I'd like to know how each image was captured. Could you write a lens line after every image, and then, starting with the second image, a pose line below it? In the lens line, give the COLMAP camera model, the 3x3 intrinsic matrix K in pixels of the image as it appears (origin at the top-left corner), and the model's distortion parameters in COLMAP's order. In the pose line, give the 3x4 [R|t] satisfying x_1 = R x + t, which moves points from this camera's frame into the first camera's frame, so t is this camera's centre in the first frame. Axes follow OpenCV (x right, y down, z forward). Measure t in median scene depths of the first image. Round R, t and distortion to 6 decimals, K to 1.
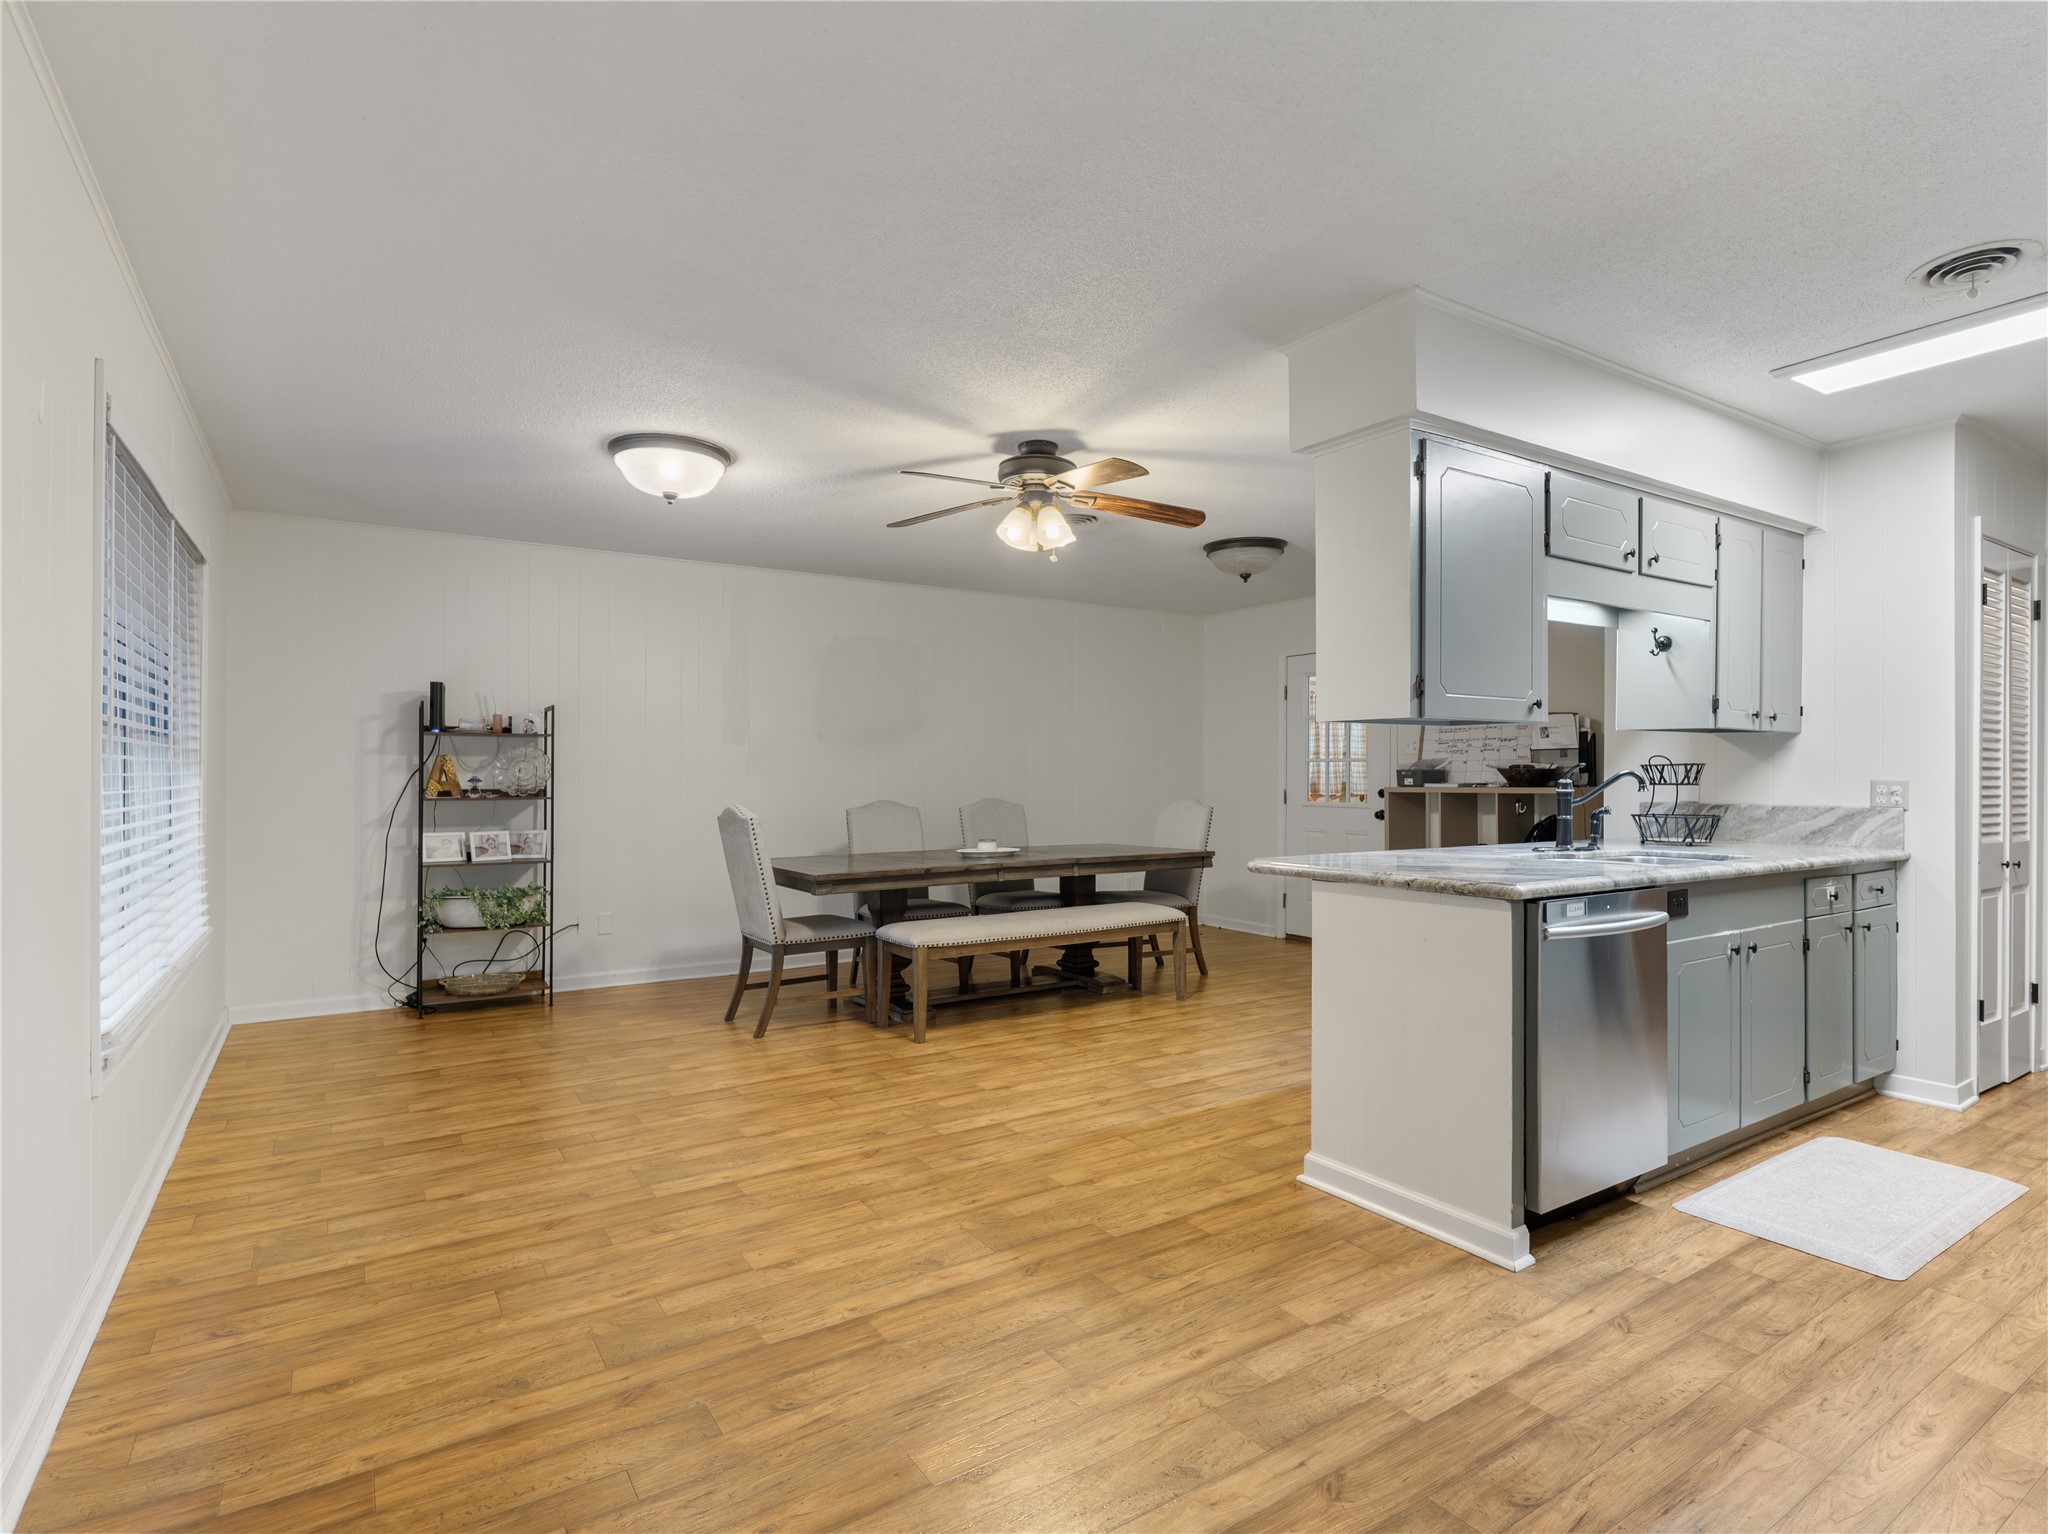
lens RADIAL K [[1072.4, 0, 1024.7], [0, 1072.4, 764.6], [0, 0, 1]] dist [-0.002850, 0.000259]
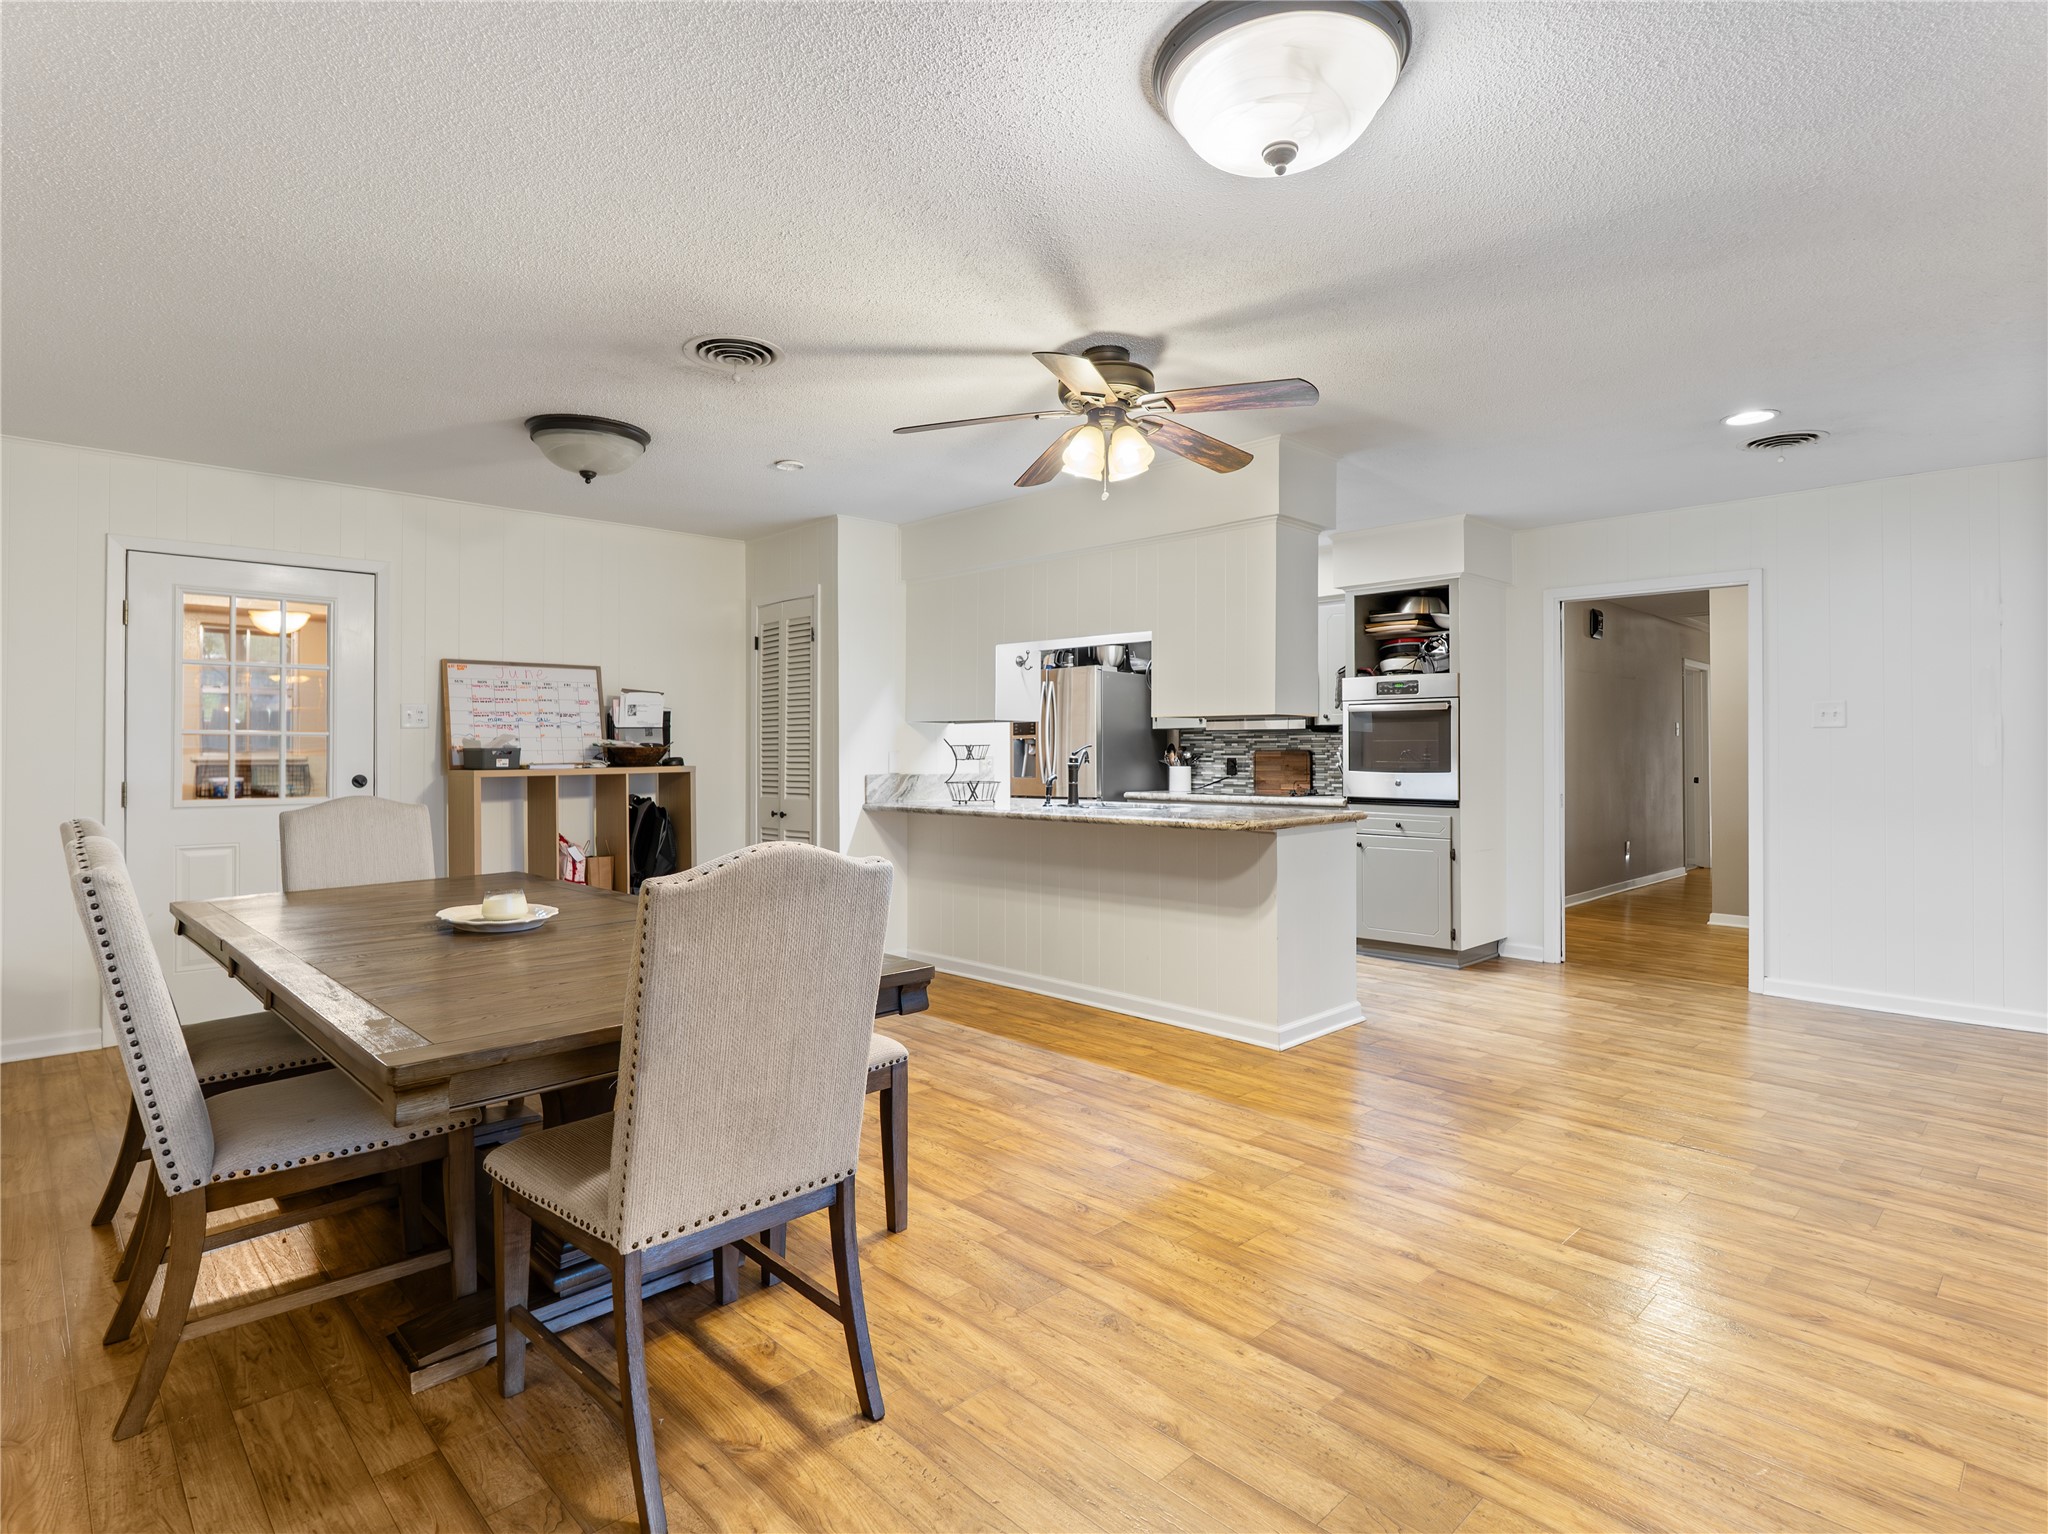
lens RADIAL K [[1072.4, 0, 1035.4], [0, 1072.4, 737.8], [0, 0, 1]] dist [-0.002850, 0.000259]
pose [[-0.210176, 0.013701, 0.977568, -0.771389], [-0.005462, 0.999870, -0.015188, 0.011104], [-0.977648, -0.008531, -0.210074, 1.215295]]
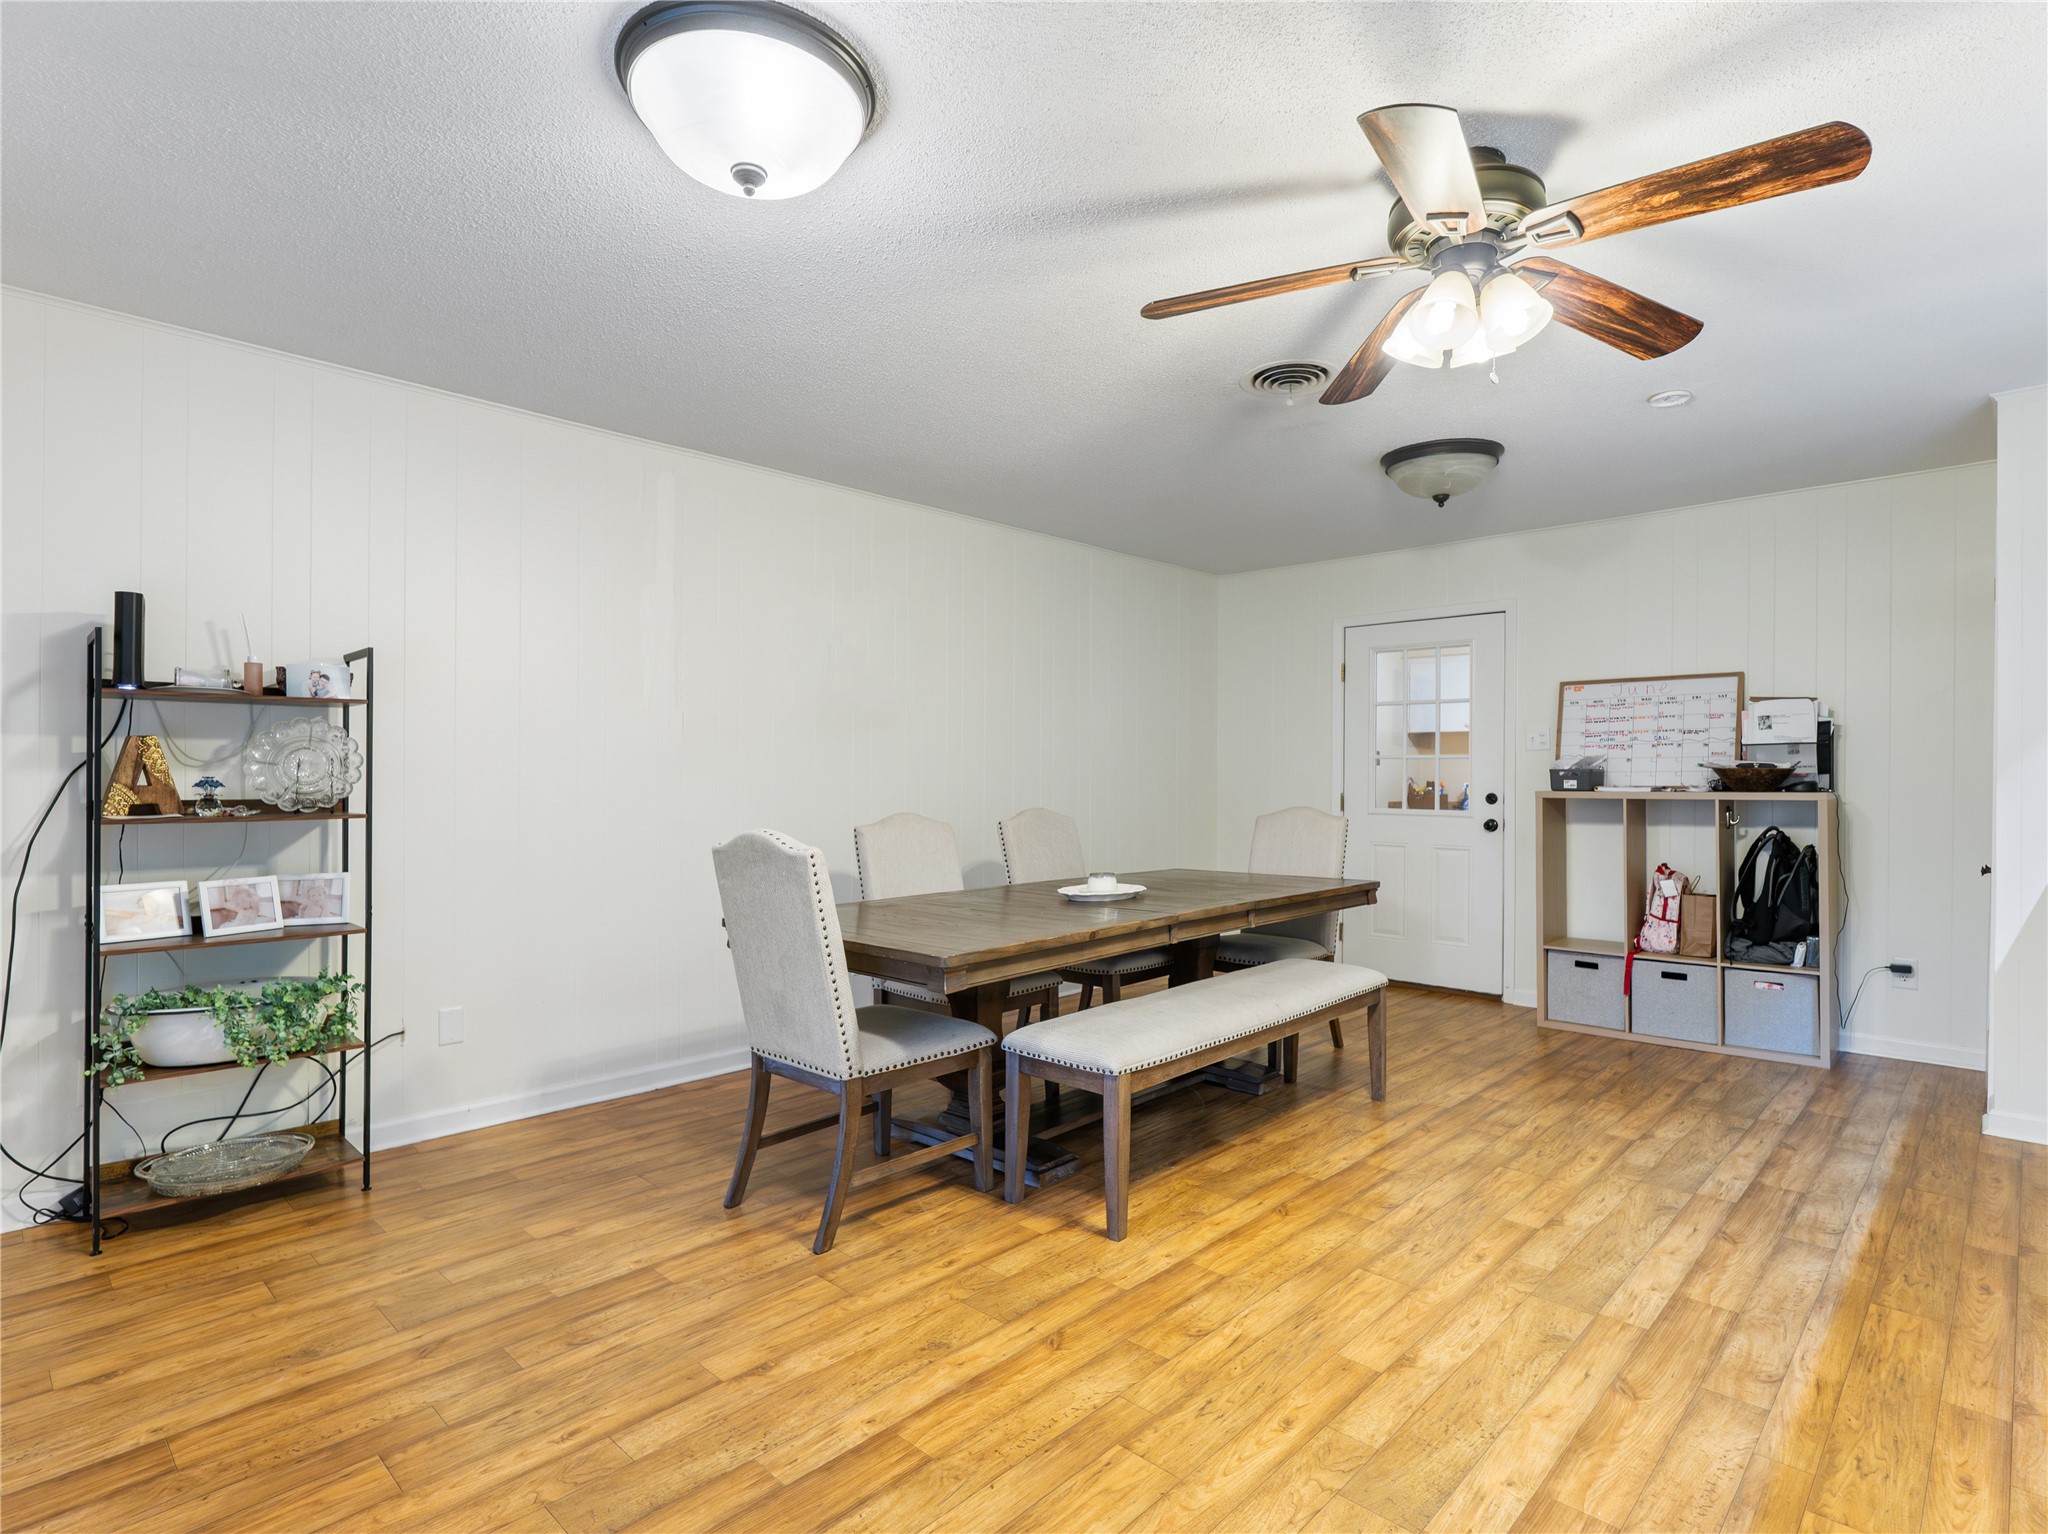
lens RADIAL K [[1072.4, 0, 1015.3], [0, 1072.4, 759.5], [0, 0, 1]] dist [-0.002850, 0.000259]
pose [[0.972998, 0.005013, 0.230758, -0.329656], [-0.003918, 0.999979, -0.005203, 0.005271], [-0.230780, 0.004159, 0.972997, 0.520635]]
